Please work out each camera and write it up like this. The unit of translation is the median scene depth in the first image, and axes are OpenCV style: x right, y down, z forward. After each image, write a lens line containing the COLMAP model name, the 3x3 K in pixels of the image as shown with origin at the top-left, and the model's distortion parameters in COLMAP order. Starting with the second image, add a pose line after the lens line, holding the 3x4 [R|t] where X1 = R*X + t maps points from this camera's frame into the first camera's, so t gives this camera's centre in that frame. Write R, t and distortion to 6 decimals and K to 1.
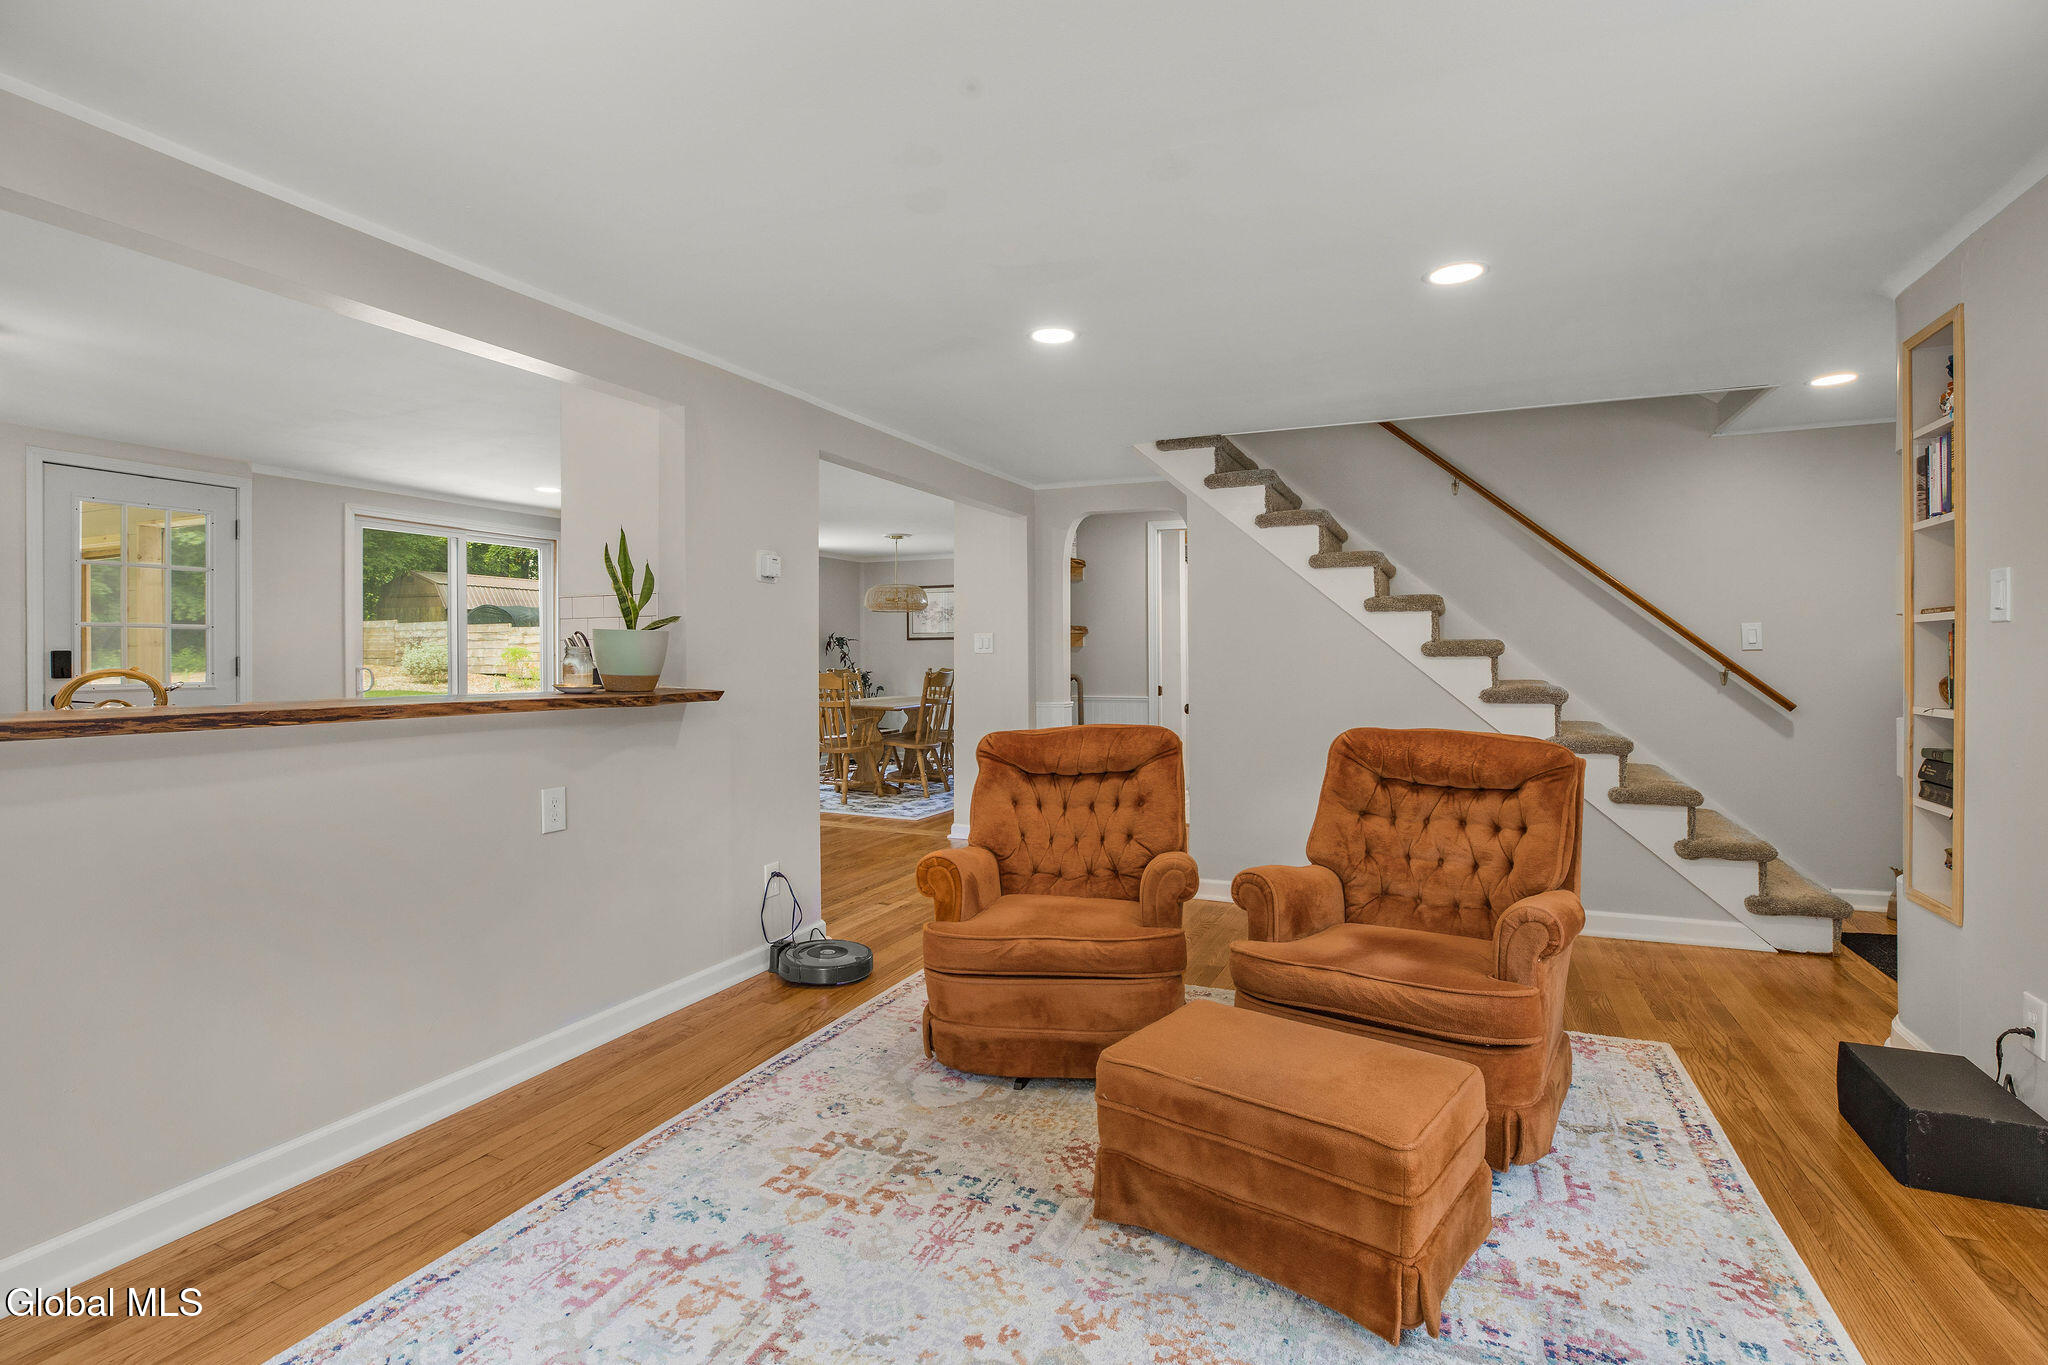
lens RADIAL K [[956.7, 0, 1020.9], [0, 956.7, 659.0], [0, 0, 1]] dist [-0.014343, 0.000112]
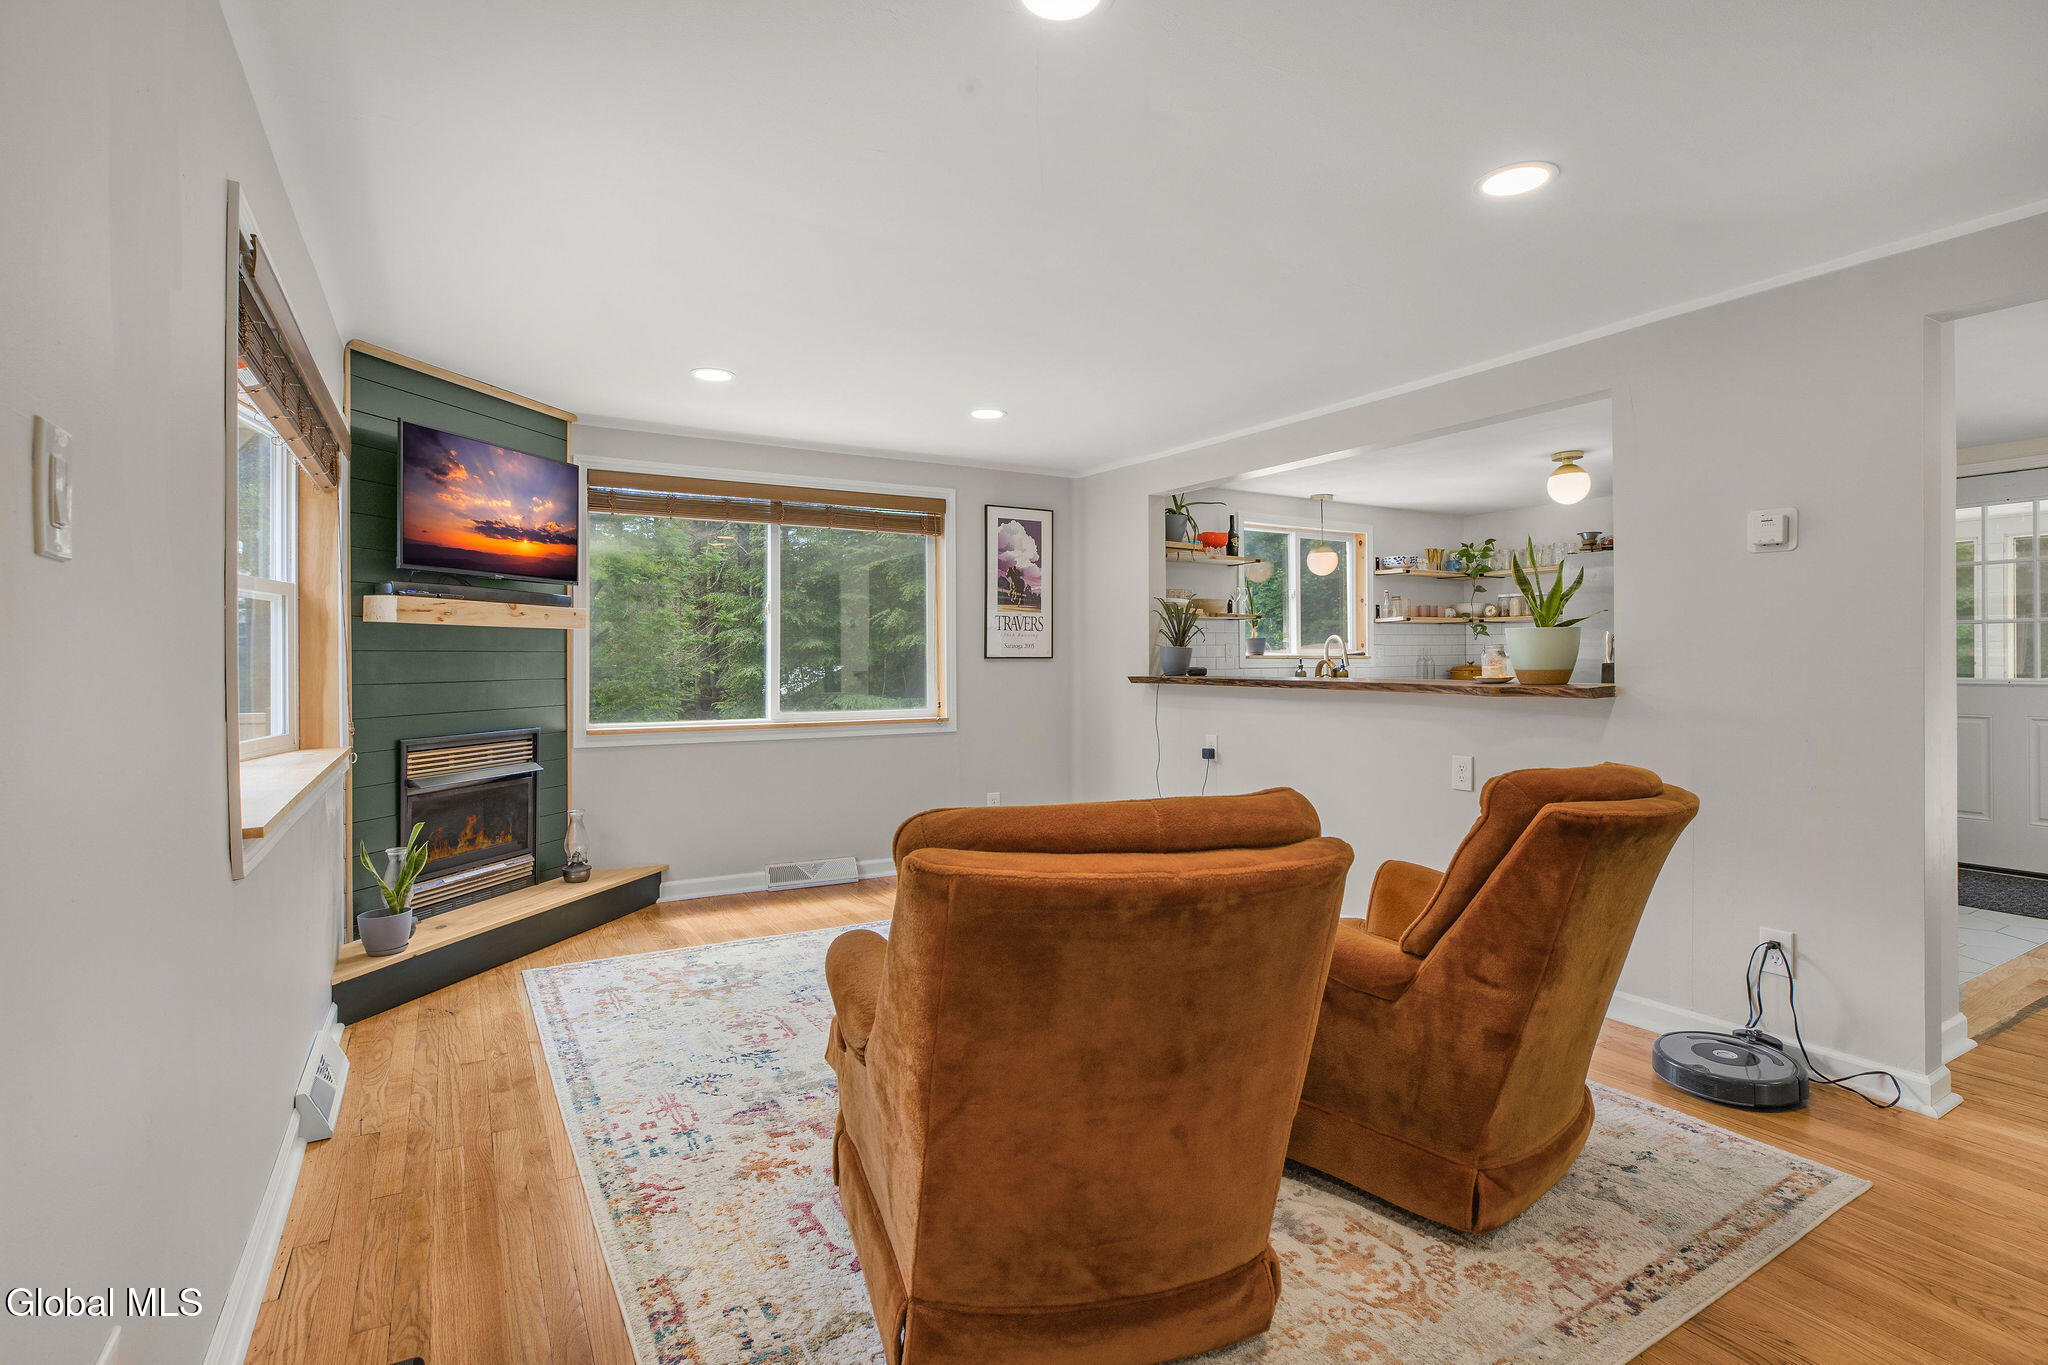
lens RADIAL K [[956.7, 0, 1020.9], [0, 956.7, 659.0], [0, 0, 1]] dist [-0.014343, 0.000112]
pose [[-0.570981, 0.003770, -0.820954, 1.392850], [0.001573, 0.999993, 0.003498, -0.000060], [0.820962, 0.000706, -0.570983, 1.924945]]
